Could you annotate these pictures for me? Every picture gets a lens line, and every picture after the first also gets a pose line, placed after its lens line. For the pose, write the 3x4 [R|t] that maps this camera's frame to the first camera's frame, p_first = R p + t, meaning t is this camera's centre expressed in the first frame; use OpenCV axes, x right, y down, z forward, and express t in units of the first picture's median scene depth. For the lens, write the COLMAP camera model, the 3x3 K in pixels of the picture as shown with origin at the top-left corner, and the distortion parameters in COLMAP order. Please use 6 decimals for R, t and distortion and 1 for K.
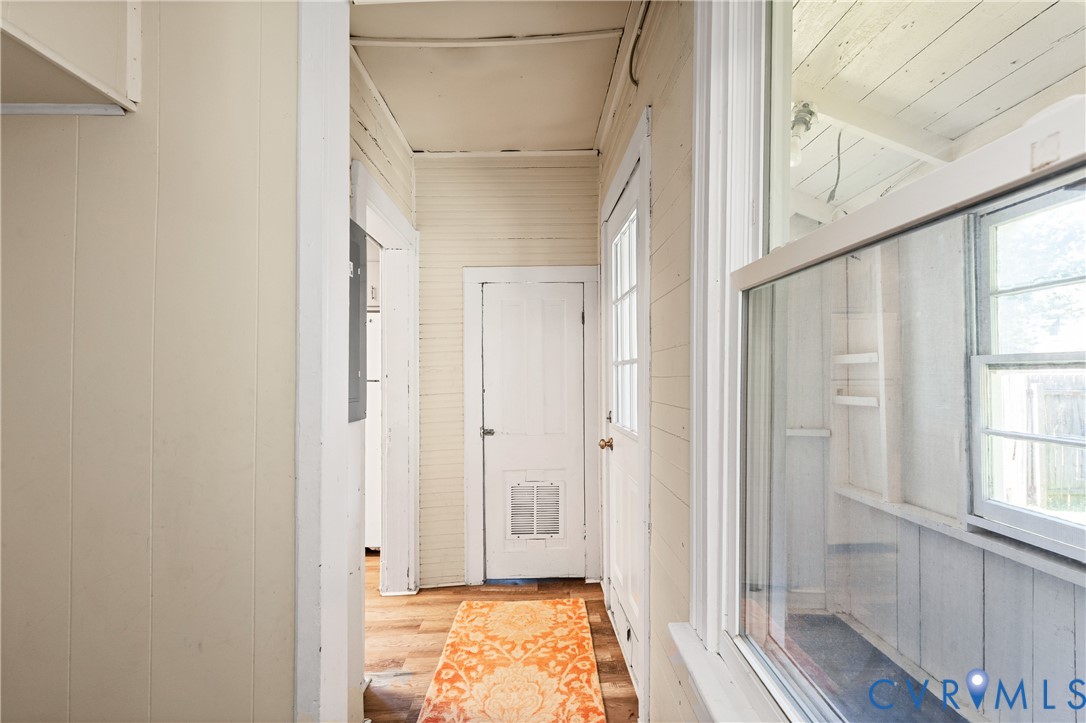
lens RADIAL K [[496.7, 0, 549.4], [0, 496.7, 371.9], [0, 0, 1]] dist [0.003138, -0.000686]
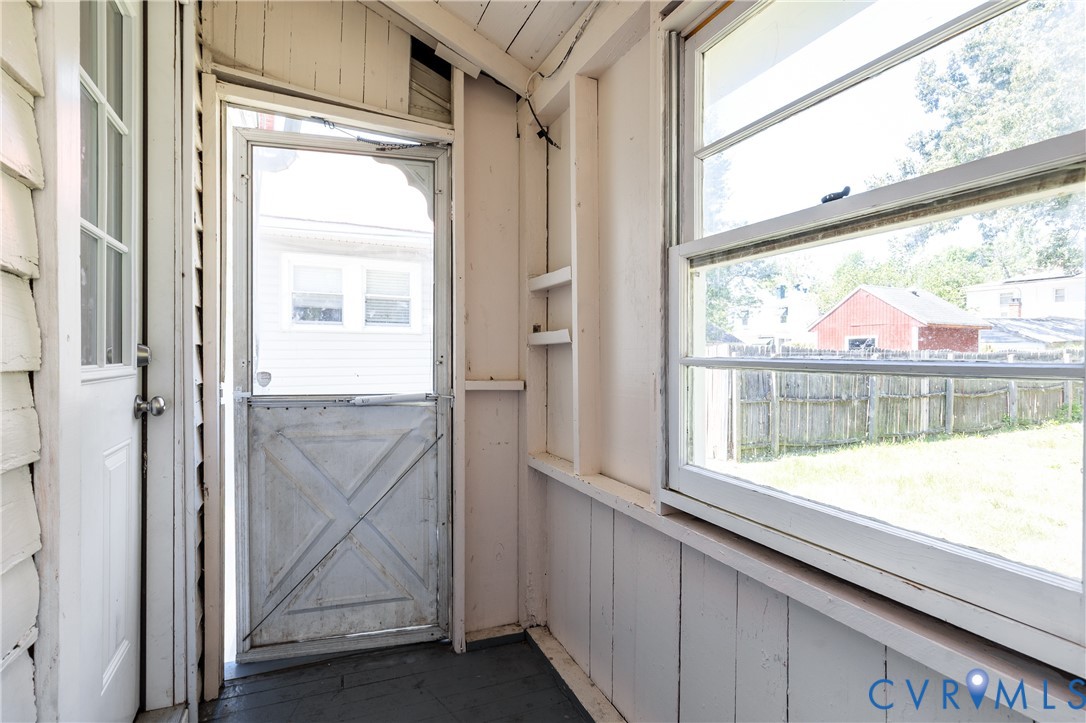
lens RADIAL K [[496.7, 0, 535.4], [0, 496.7, 356.3], [0, 0, 1]] dist [0.003138, -0.000686]
pose [[0.923089, 0.010122, 0.384453, 0.430821], [-0.013617, 0.999887, 0.006371, 0.108783], [-0.384345, -0.011116, 0.923123, 0.458737]]
